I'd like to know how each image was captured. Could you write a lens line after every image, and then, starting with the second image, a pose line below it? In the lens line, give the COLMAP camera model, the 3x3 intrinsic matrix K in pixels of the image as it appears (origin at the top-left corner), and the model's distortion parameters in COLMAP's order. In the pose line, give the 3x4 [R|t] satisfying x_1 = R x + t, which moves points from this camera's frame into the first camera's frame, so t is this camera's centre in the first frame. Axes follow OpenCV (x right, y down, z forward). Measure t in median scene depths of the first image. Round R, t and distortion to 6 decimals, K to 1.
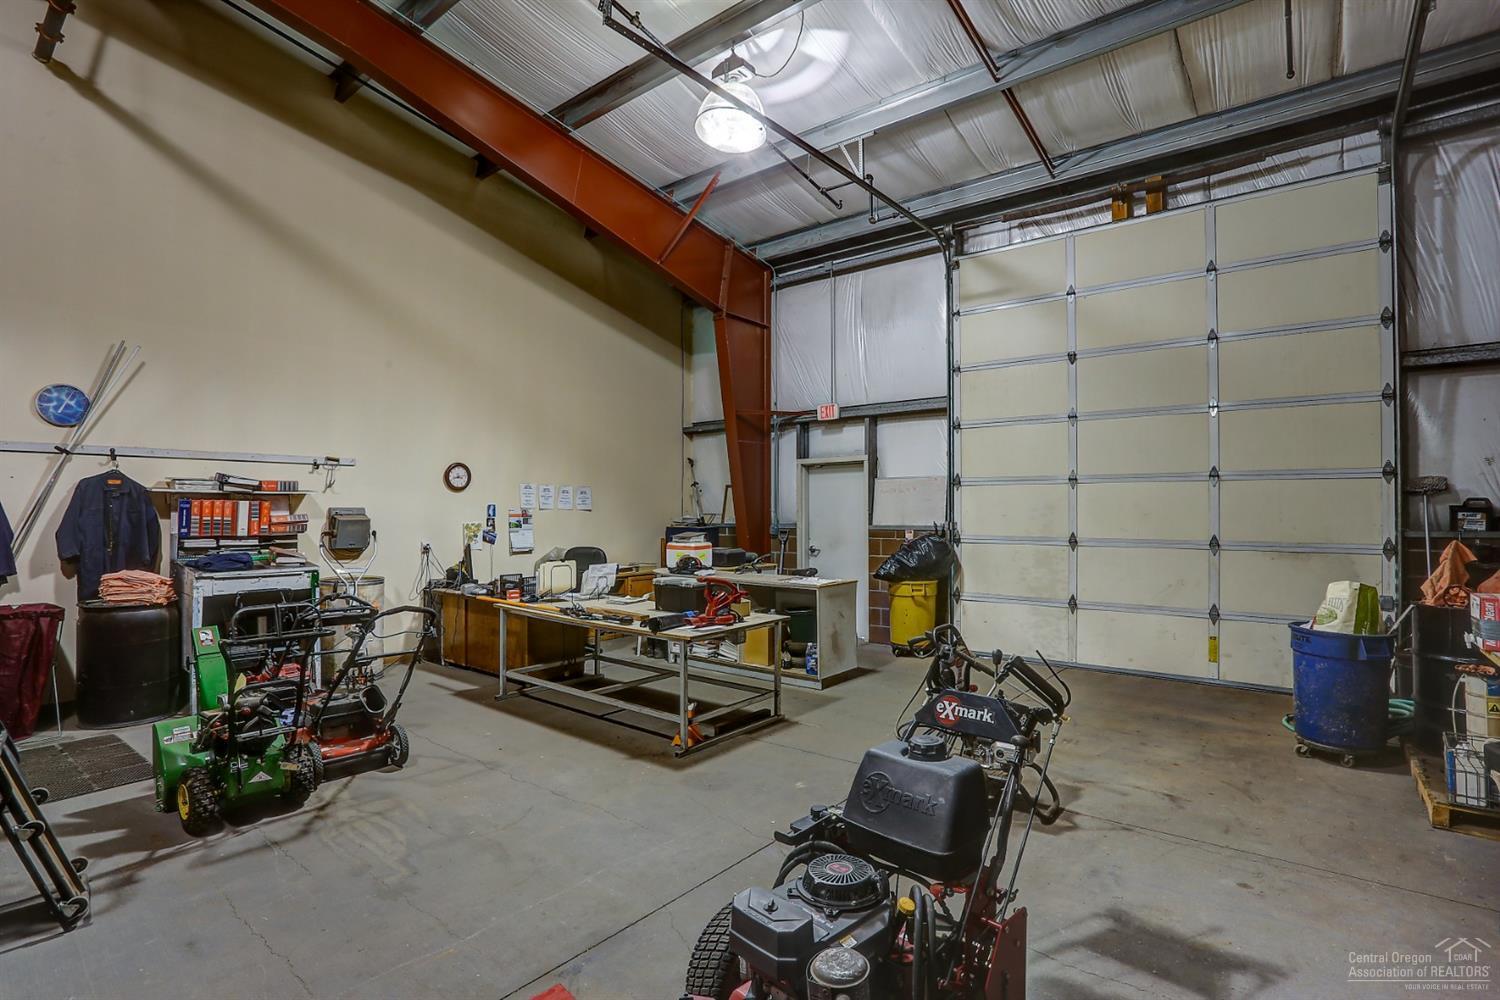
lens RADIAL K [[734.5, 0, 766.0], [0, 734.5, 502.1], [0, 0, 1]] dist [-0.022509, 0.002253]
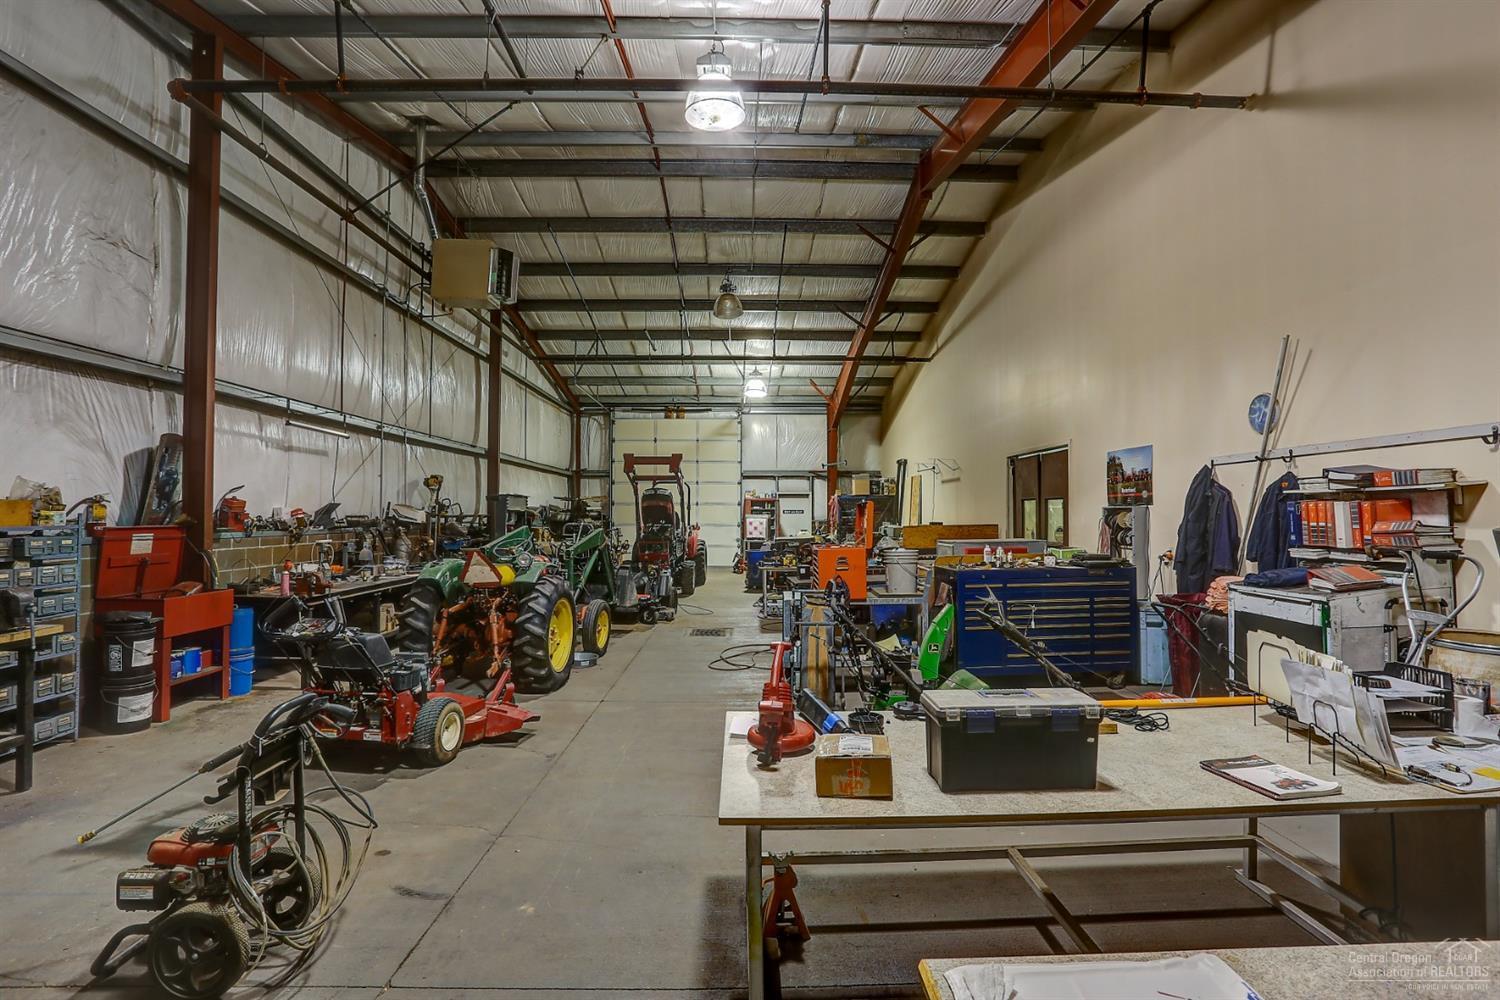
lens RADIAL K [[734.5, 0, 764.2], [0, 734.5, 495.1], [0, 0, 1]] dist [-0.022509, 0.002253]
pose [[-0.767932, -0.011523, -0.640427, 0.203304], [0.008306, 0.999575, -0.027945, 0.006189], [0.640477, -0.026779, -0.767510, 1.051156]]
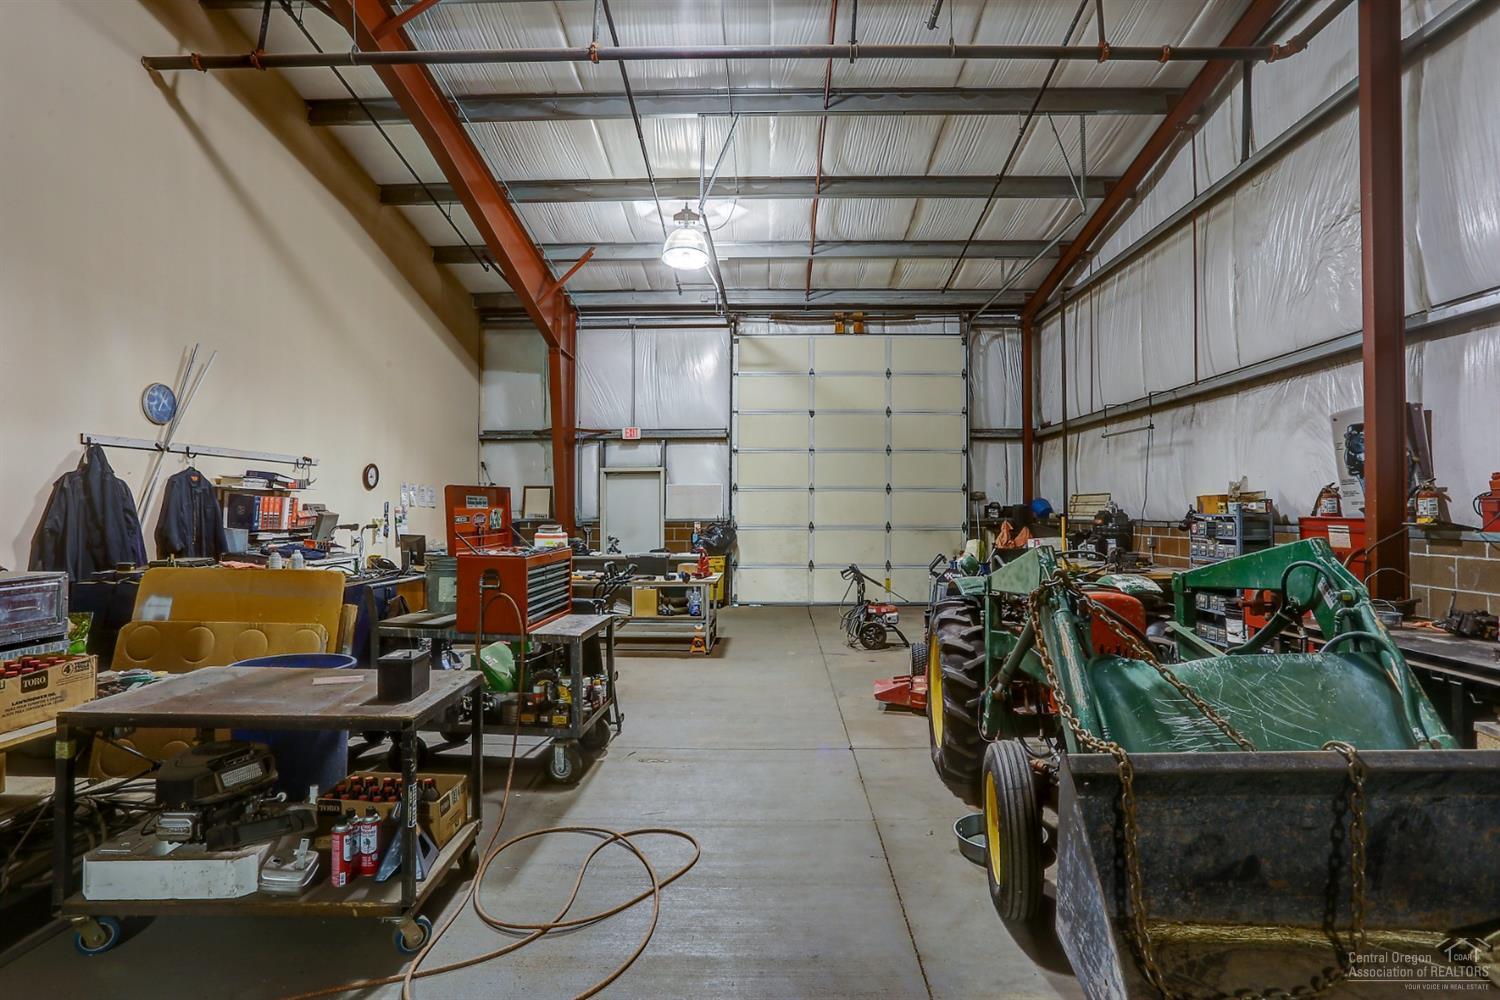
lens RADIAL K [[814.0, 0, 738.4], [0, 814.0, 499.9], [0, 0, 1]] dist [-0.003073, 0.000622]
pose [[0.798509, 0.007778, 0.601932, -0.795100], [-0.006831, 0.999969, -0.003860, 0.002002], [-0.601944, -0.001030, 0.798538, -0.343173]]
